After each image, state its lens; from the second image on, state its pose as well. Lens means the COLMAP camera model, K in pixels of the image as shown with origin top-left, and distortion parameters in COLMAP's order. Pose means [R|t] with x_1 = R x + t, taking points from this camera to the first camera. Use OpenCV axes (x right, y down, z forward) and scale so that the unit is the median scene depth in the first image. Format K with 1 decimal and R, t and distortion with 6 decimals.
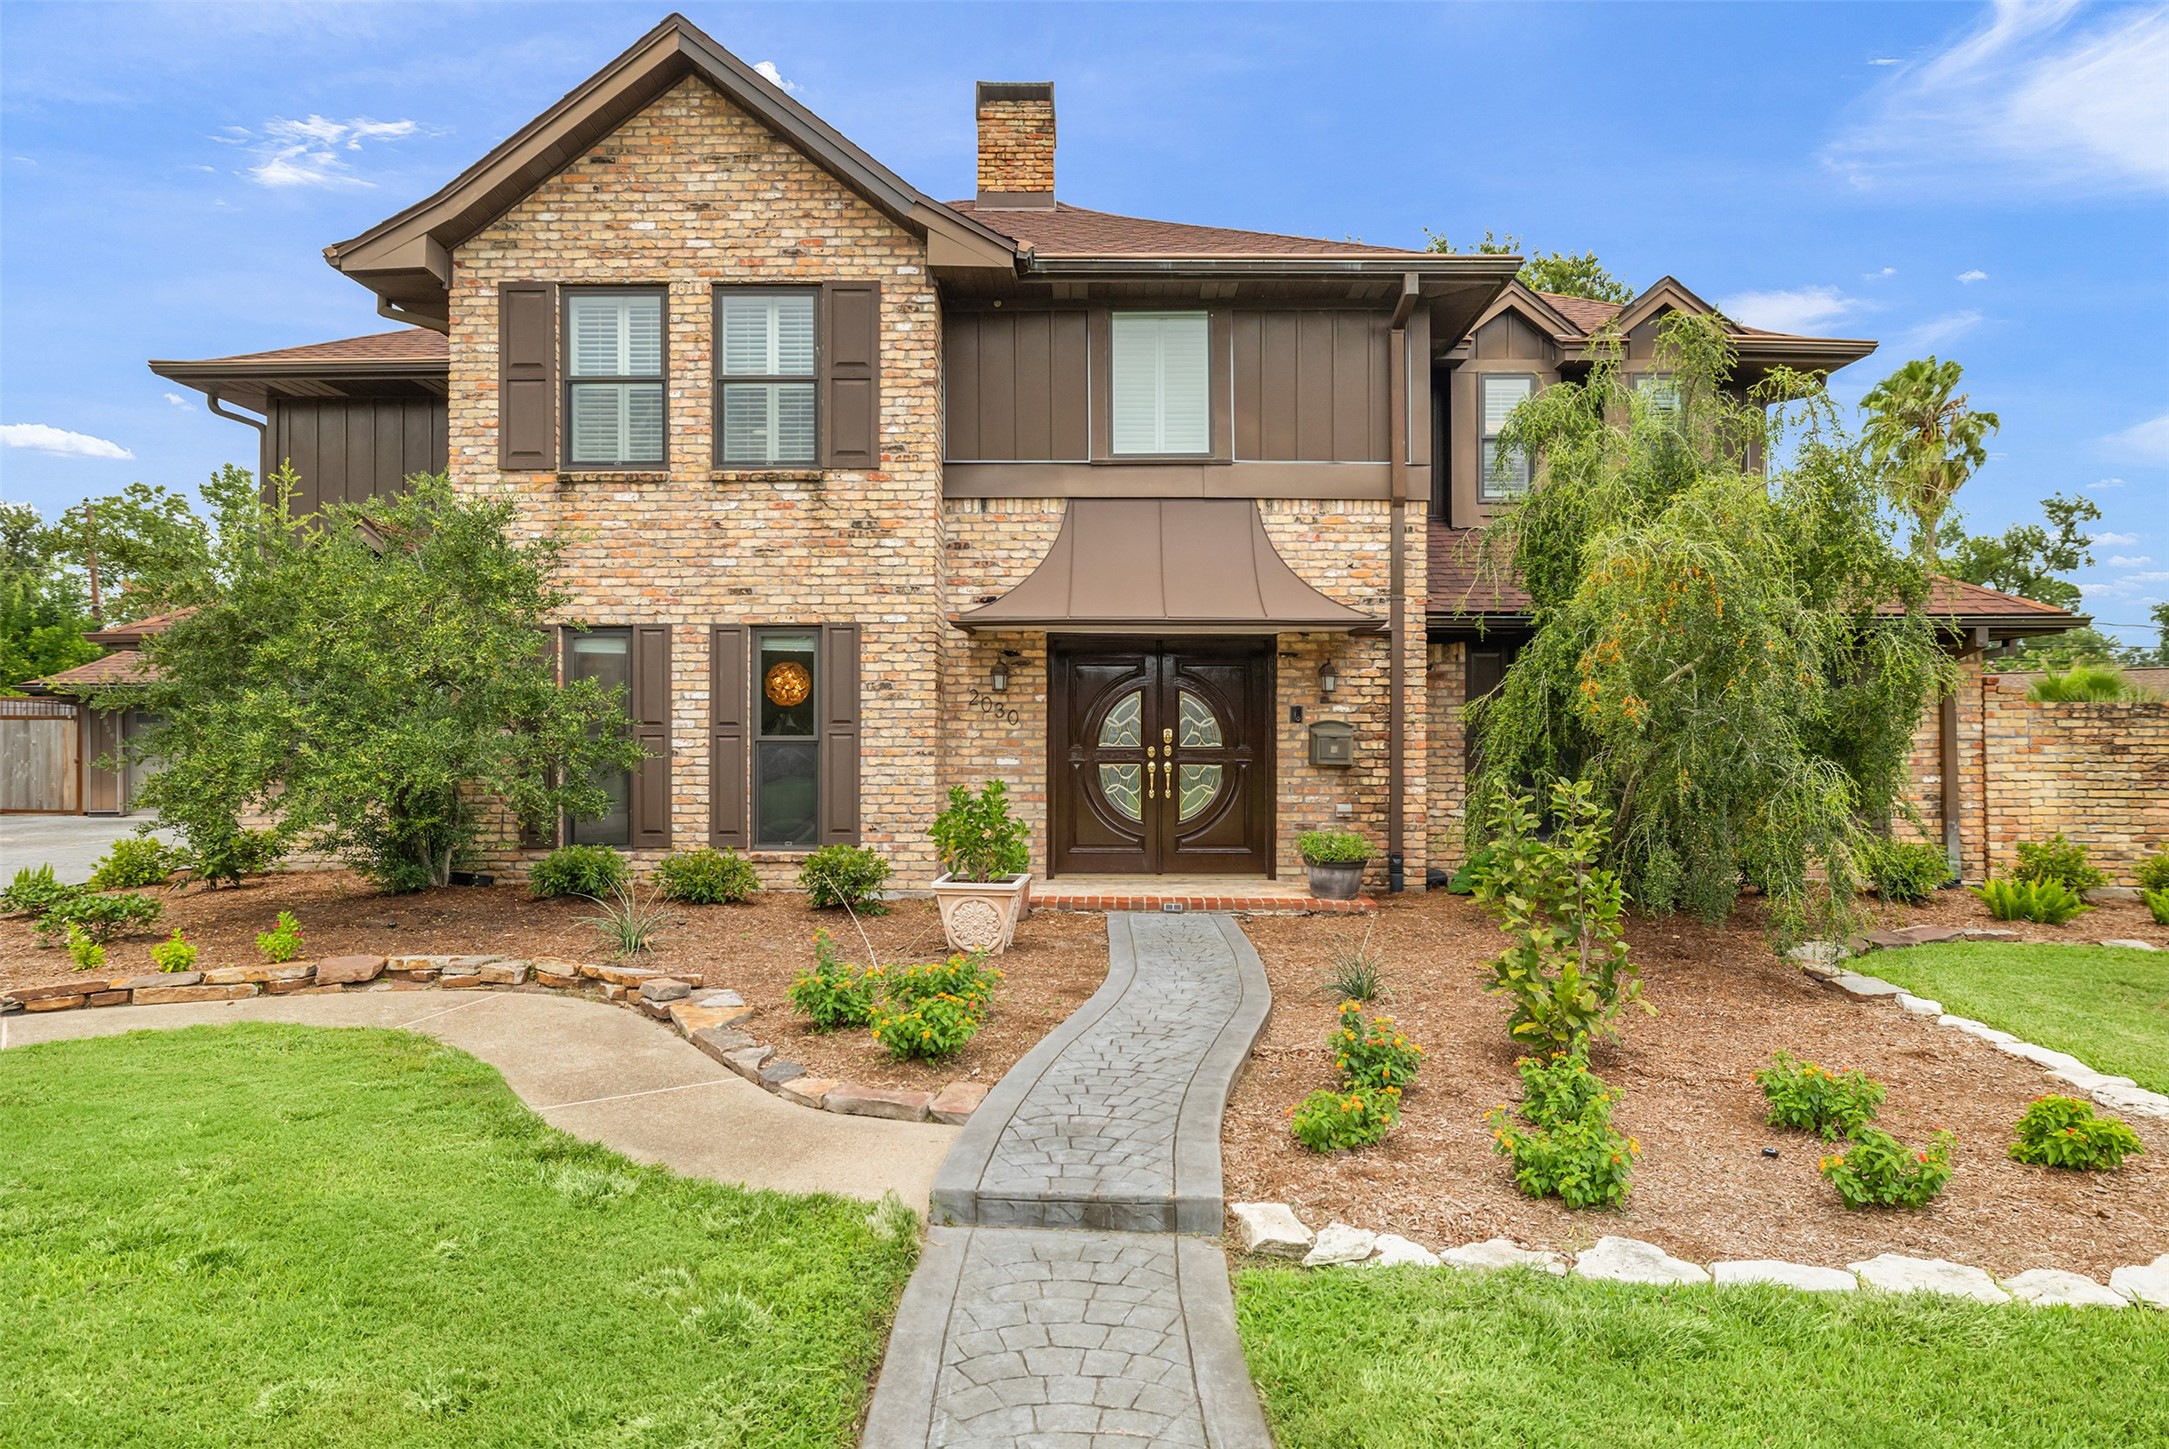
lens RADIAL K [[1368.6, 0, 1028.4], [0, 1368.6, 724.8], [0, 0, 1]] dist [0.002020, -0.000062]
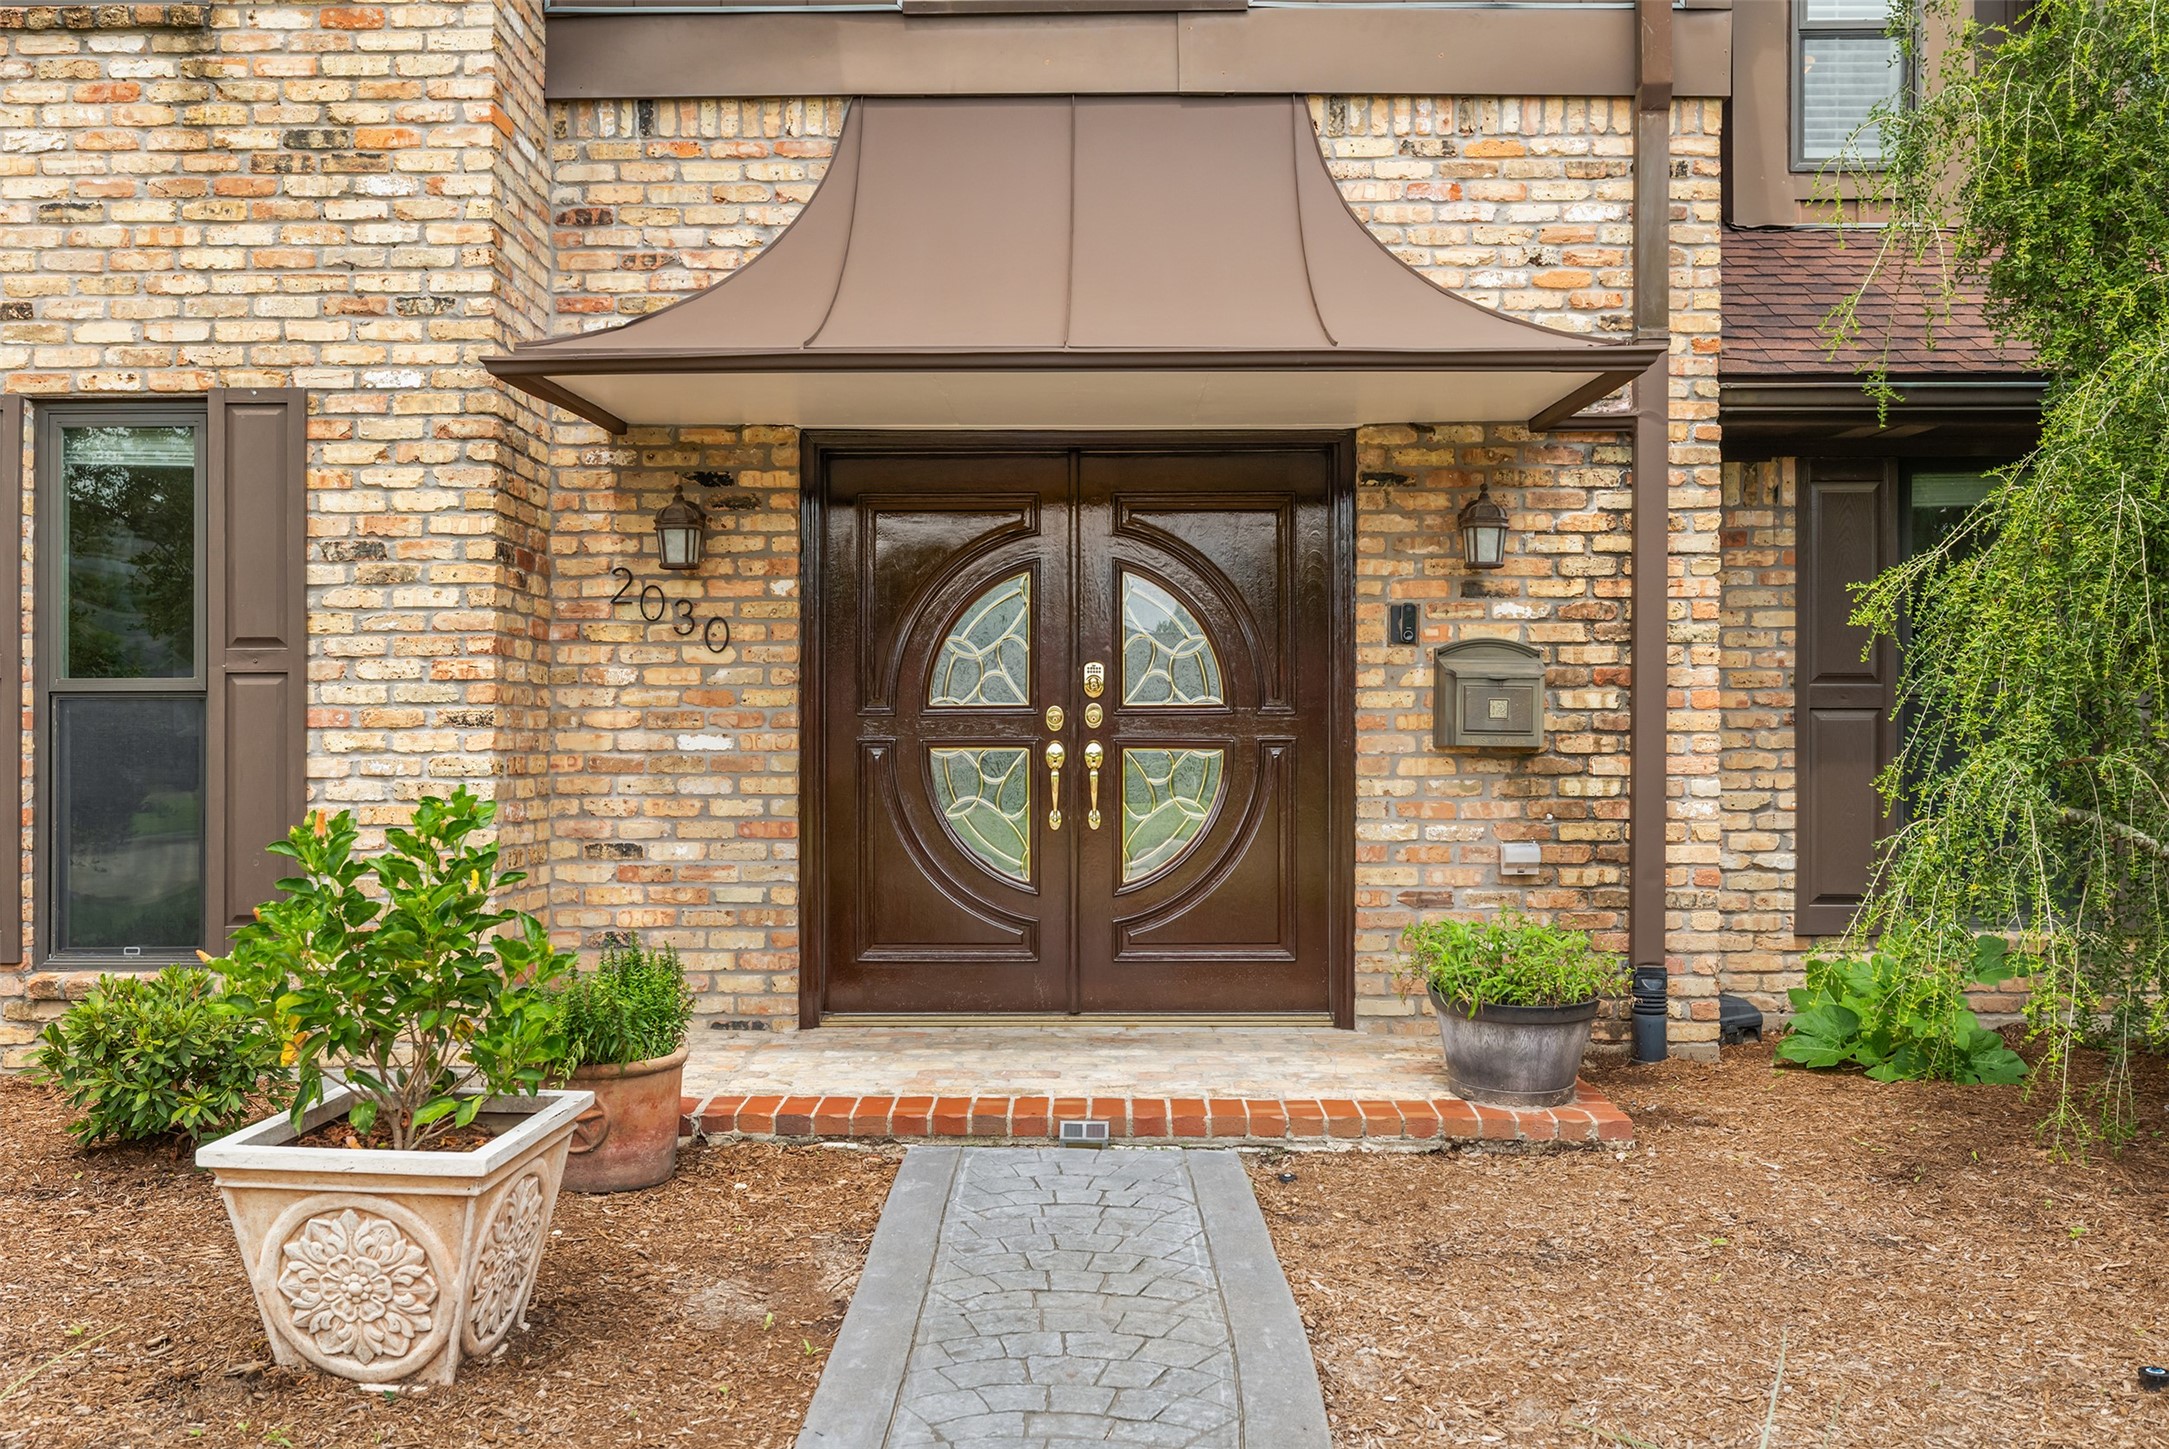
lens RADIAL K [[1819.1, 0, 1086.4], [0, 1819.1, 725.7], [0, 0, 1]] dist [0.005147, 0.003302]
pose [[0.999011, -0.002496, 0.044397, 0.076995], [0.002020, 0.999940, 0.010771, 0.016551], [-0.044421, -0.010671, 0.998956, 0.461812]]
